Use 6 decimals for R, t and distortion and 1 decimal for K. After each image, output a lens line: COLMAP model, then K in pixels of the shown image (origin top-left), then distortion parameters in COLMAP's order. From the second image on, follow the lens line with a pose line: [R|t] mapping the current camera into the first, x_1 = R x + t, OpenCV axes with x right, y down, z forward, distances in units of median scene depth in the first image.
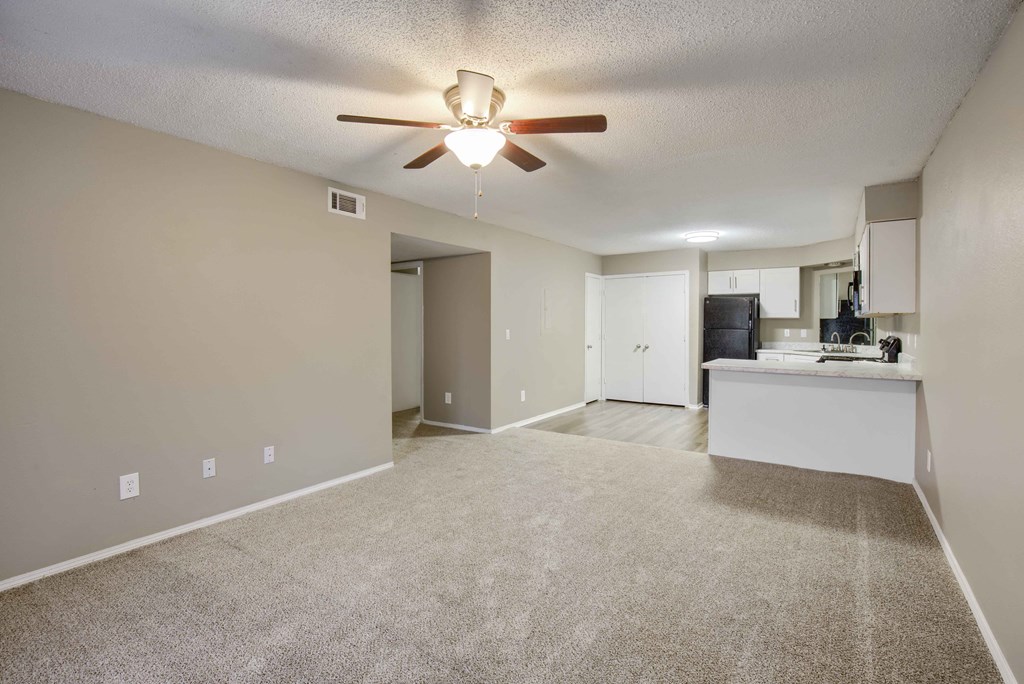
lens RADIAL K [[476.7, 0, 513.4], [0, 476.7, 332.7], [0, 0, 1]] dist [-0.005202, -0.000202]
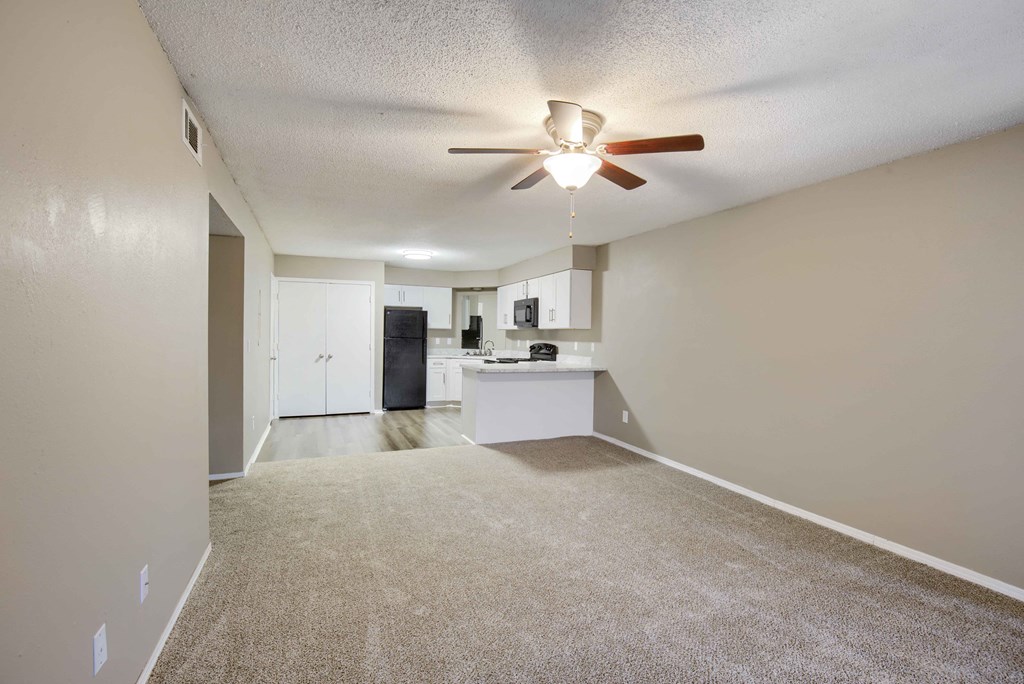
lens RADIAL K [[476.7, 0, 513.9], [0, 476.7, 344.0], [0, 0, 1]] dist [-0.005202, -0.000202]
pose [[0.550063, -0.011148, 0.835049, -0.397069], [0.002795, 0.999930, 0.011508, -0.006724], [-0.835119, -0.003996, 0.550055, 0.200694]]
